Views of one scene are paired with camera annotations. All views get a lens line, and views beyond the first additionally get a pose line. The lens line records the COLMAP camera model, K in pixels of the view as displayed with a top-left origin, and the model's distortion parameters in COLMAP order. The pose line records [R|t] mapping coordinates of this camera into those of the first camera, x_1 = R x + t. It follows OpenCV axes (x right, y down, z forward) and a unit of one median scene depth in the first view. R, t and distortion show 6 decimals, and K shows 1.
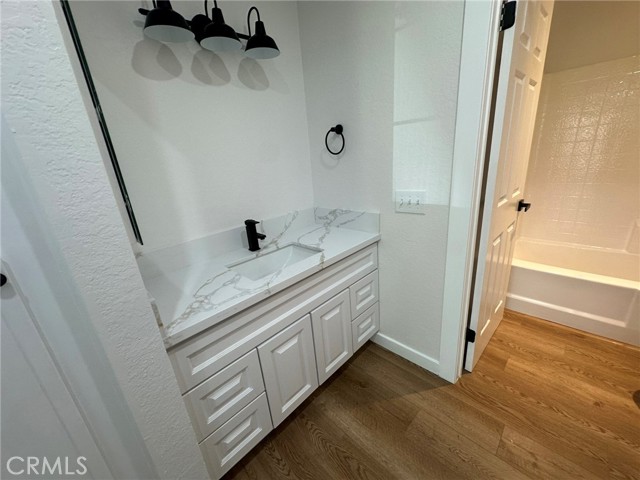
lens RADIAL K [[254.6, 0, 319.4], [0, 254.6, 239.8], [0, 0, 1]] dist [-0.000175, 0.000218]
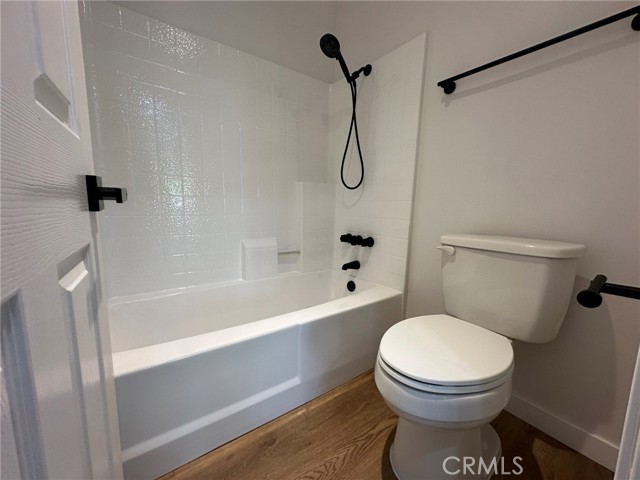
lens RADIAL K [[254.6, 0, 319.4], [0, 254.6, 239.8], [0, 0, 1]] dist [-0.000175, 0.000218]
pose [[0.164870, -0.042687, 0.985391, 0.613145], [0.273915, 0.961745, -0.004167, -0.012668], [-0.947517, 0.270600, 0.170255, 0.813016]]
